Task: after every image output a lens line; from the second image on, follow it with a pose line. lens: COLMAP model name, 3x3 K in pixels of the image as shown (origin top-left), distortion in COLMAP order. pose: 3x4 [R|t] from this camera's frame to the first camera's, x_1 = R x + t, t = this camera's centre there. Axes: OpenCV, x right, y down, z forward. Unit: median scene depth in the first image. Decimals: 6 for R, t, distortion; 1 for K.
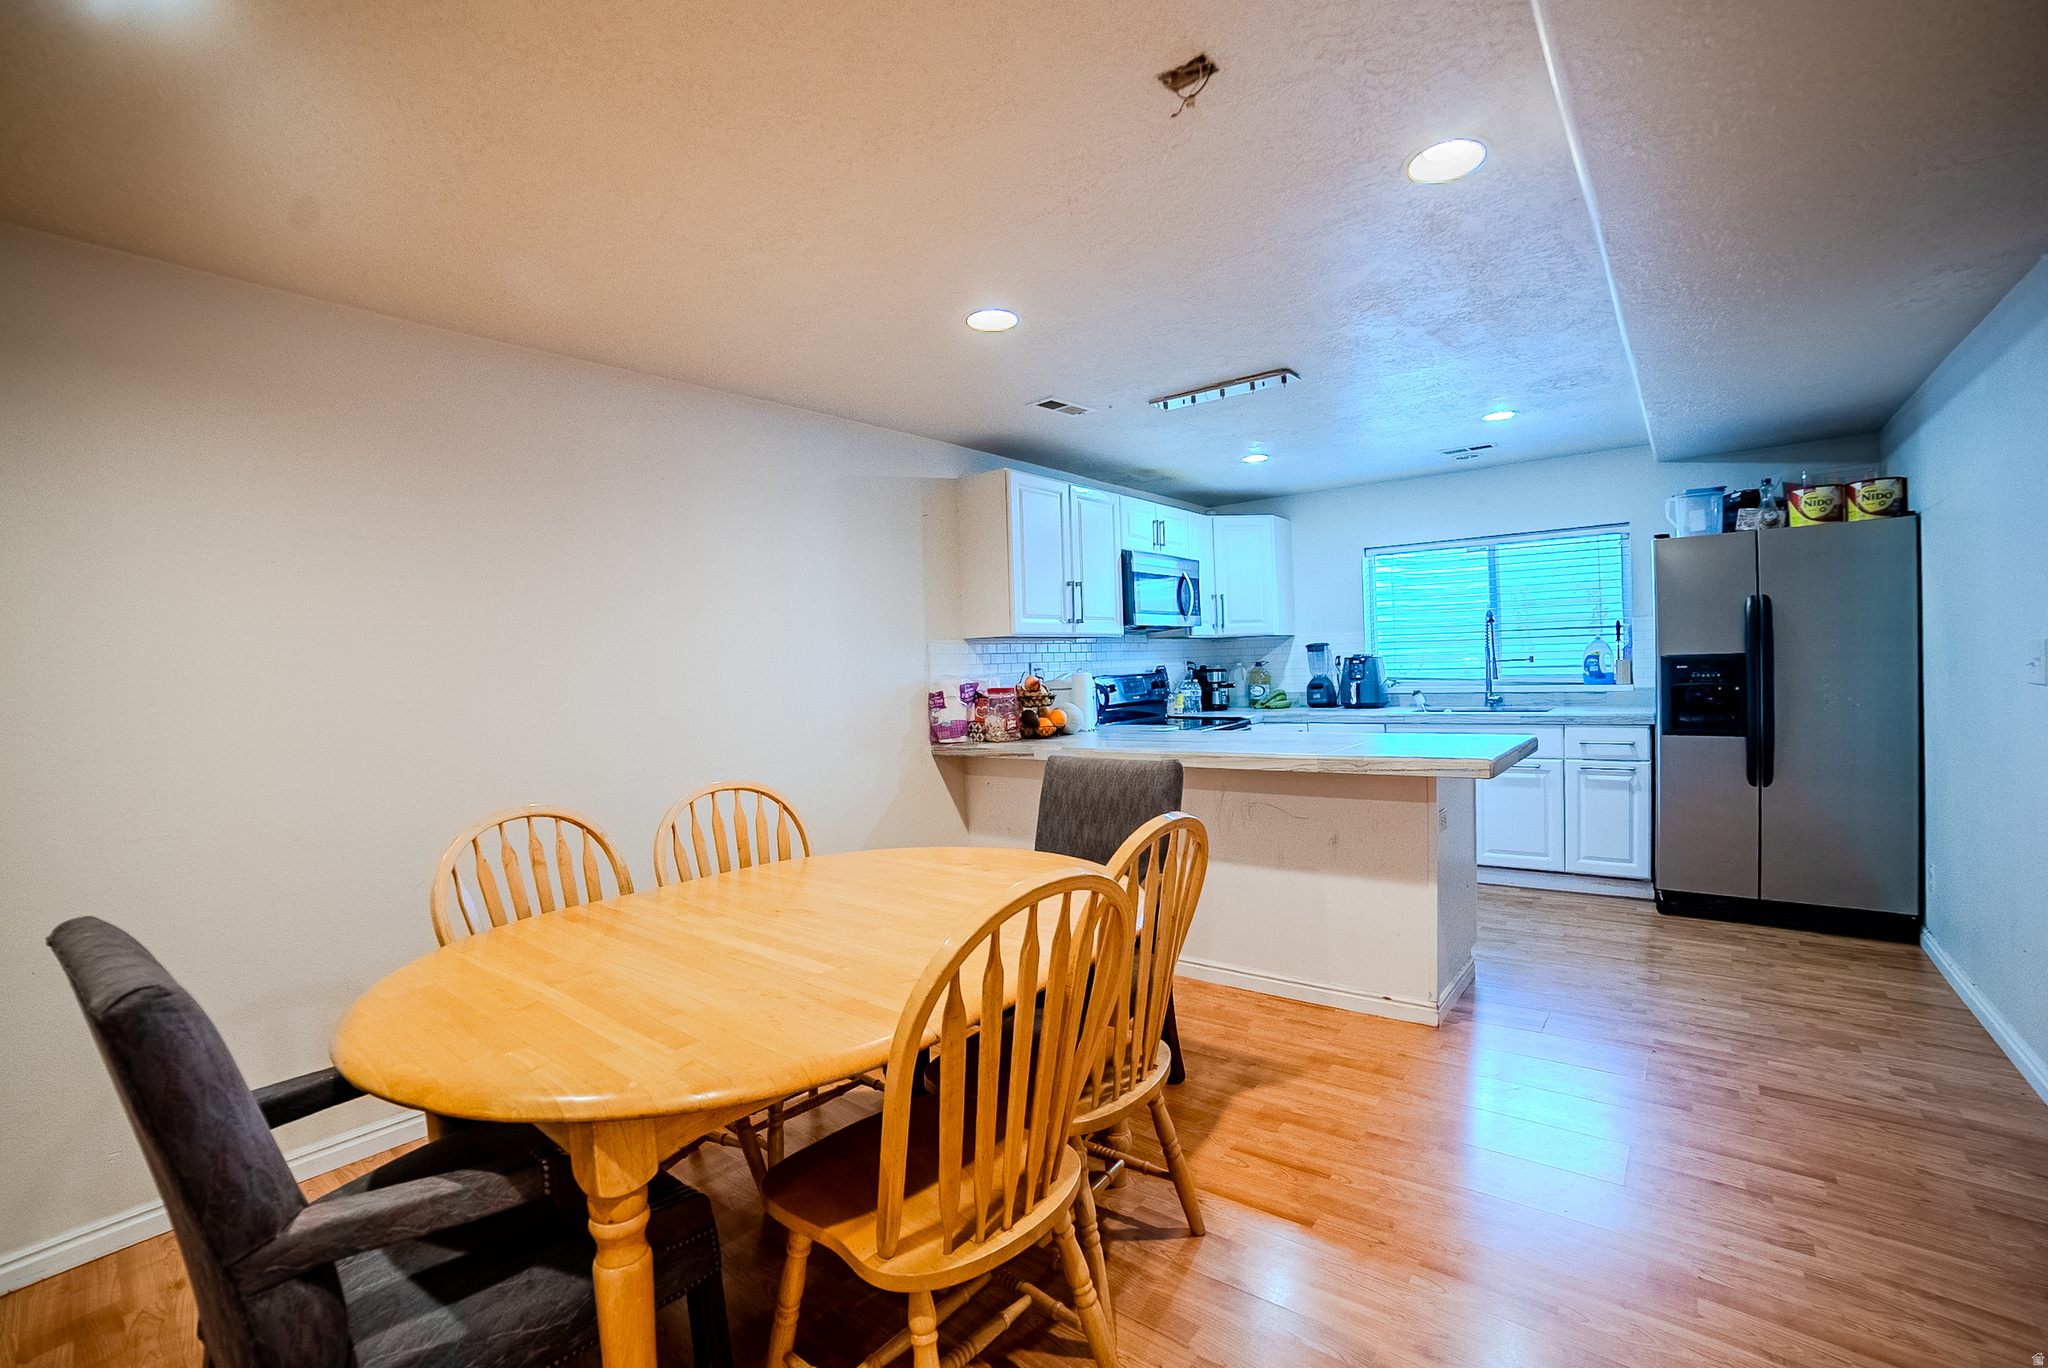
lens RADIAL K [[932.7, 0, 1024.0], [0, 932.7, 684.0], [0, 0, 1]] dist [-0.050609, 0.028593]
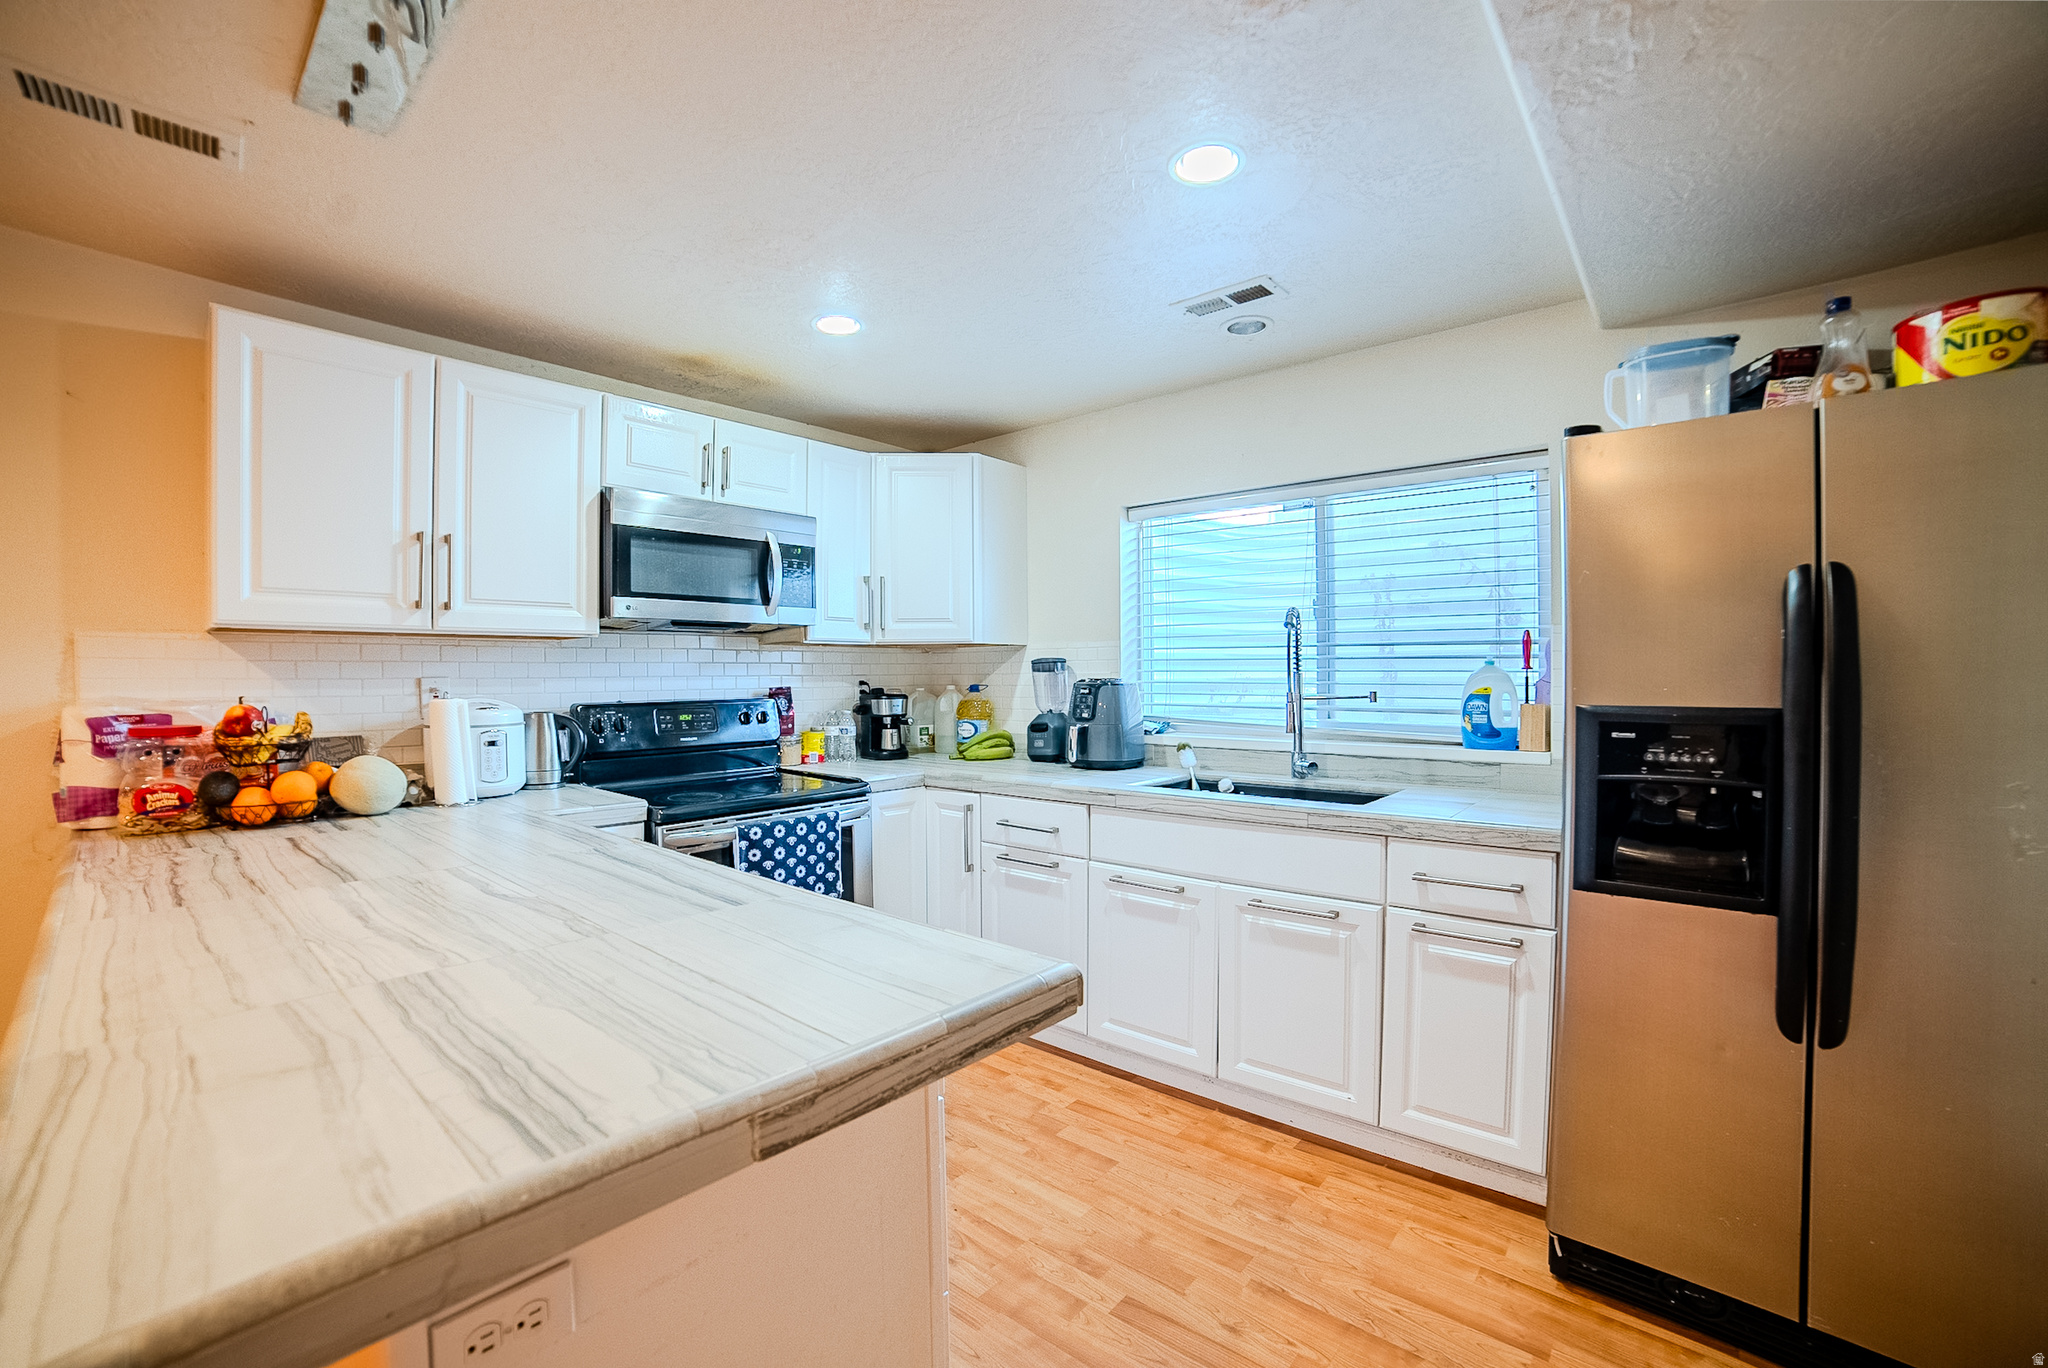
lens RADIAL K [[922.2, 0, 924.0], [0, 922.2, 683.5], [0, 0, 1]] dist [-0.073637, 0.026641]
pose [[0.995211, 0.029477, -0.093199, 0.383274], [-0.030256, 0.999518, -0.006953, -0.026688], [0.092949, 0.009740, 0.995623, 0.493286]]
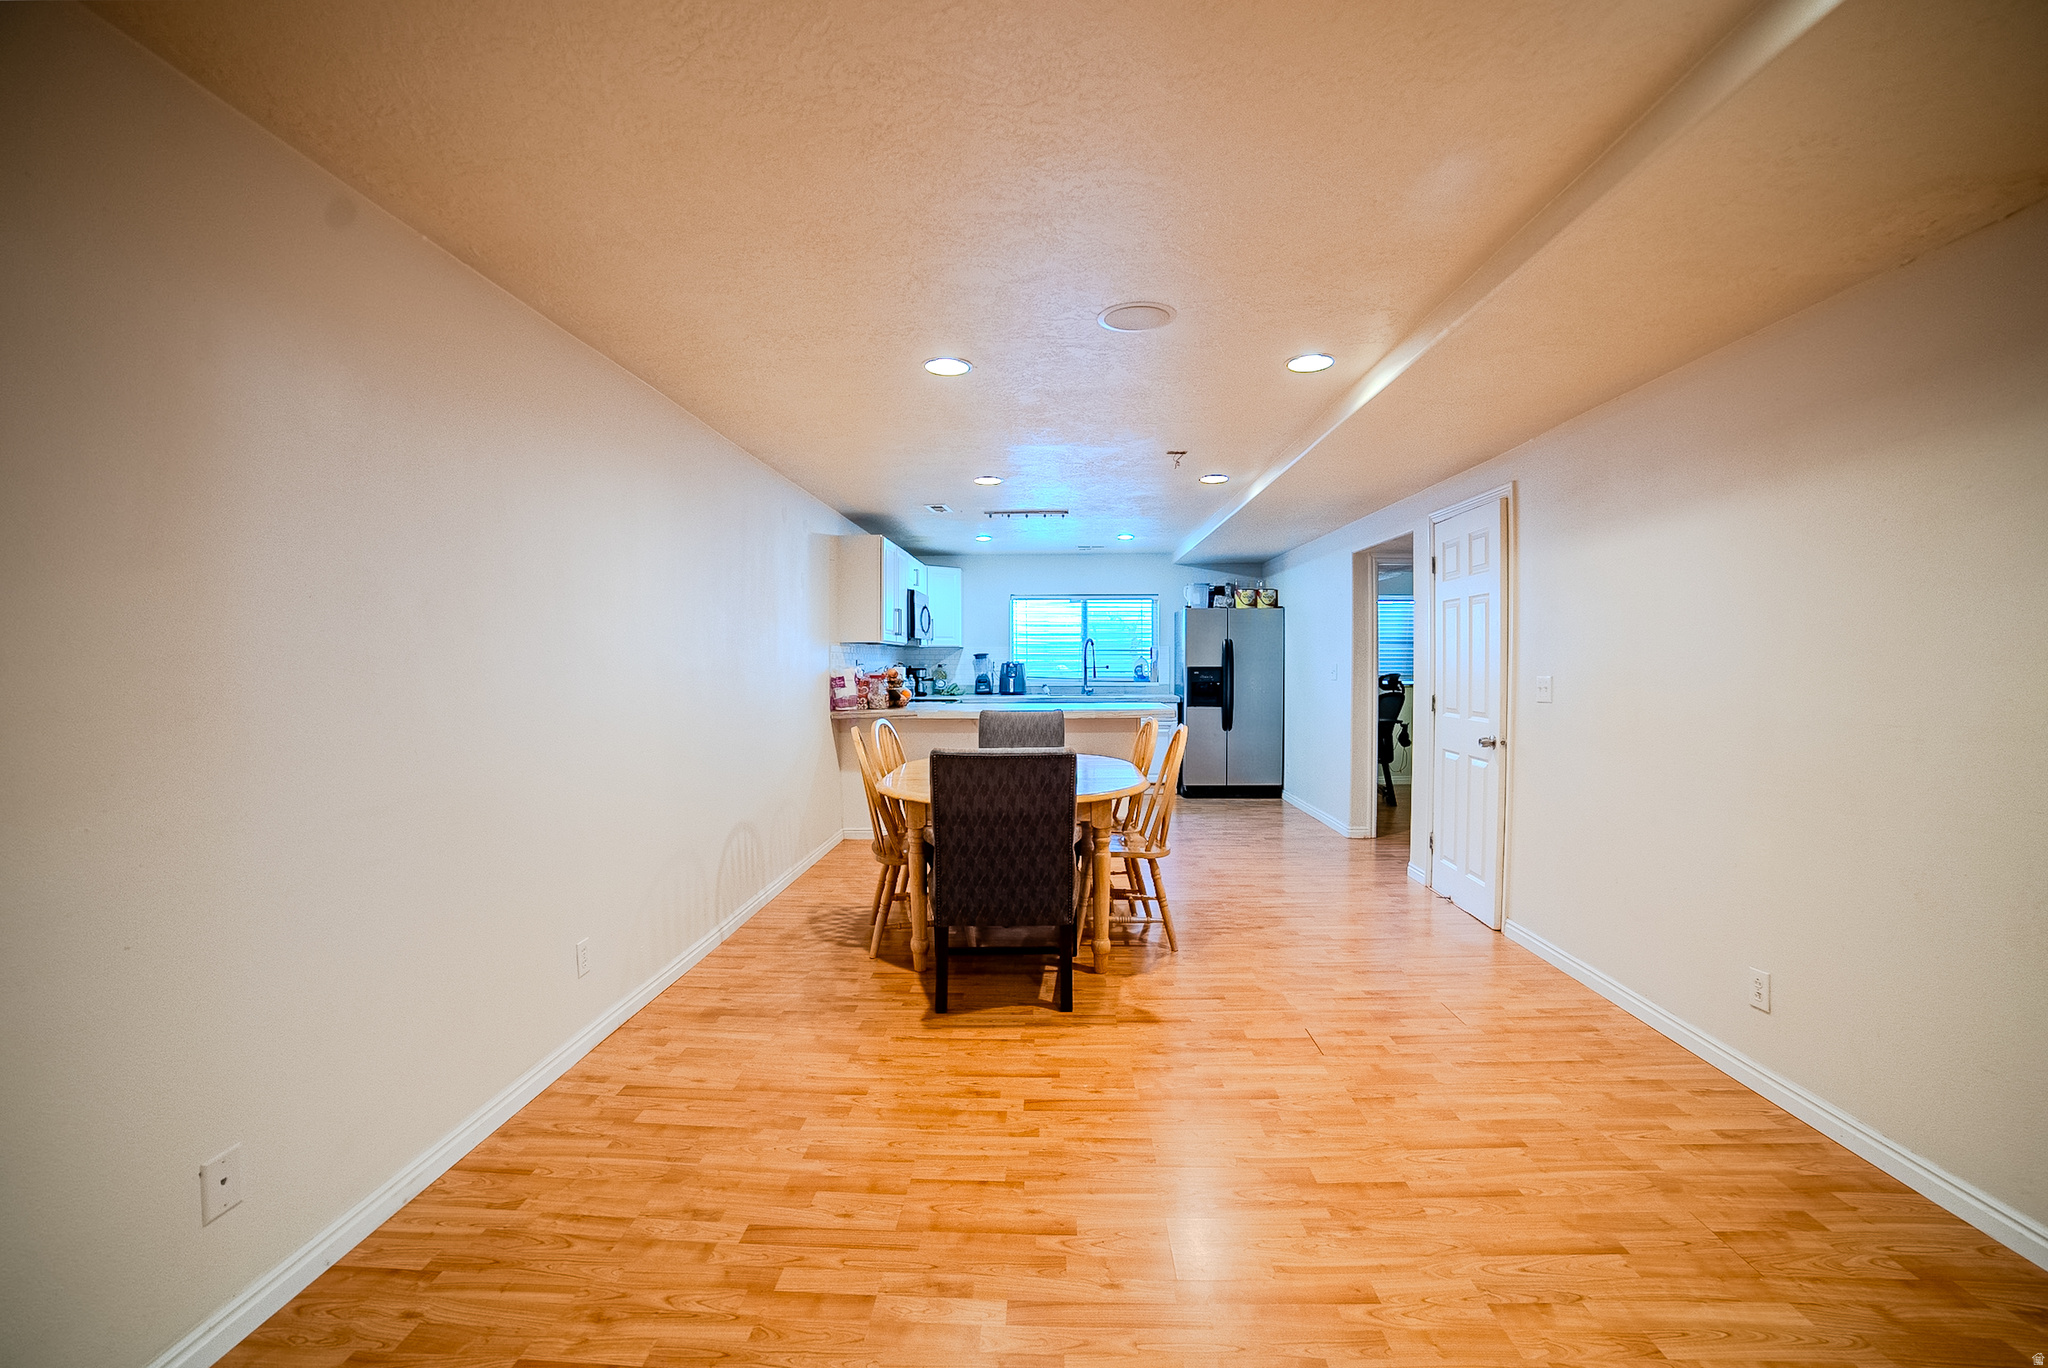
lens RADIAL K [[932.7, 0, 1024.0], [0, 932.7, 684.0], [0, 0, 1]] dist [-0.050609, 0.028593]
pose [[0.815542, 0.019199, 0.578379, -0.679657], [-0.015165, 0.999815, -0.011805, 0.031587], [-0.578499, 0.000856, 0.815683, -0.393578]]
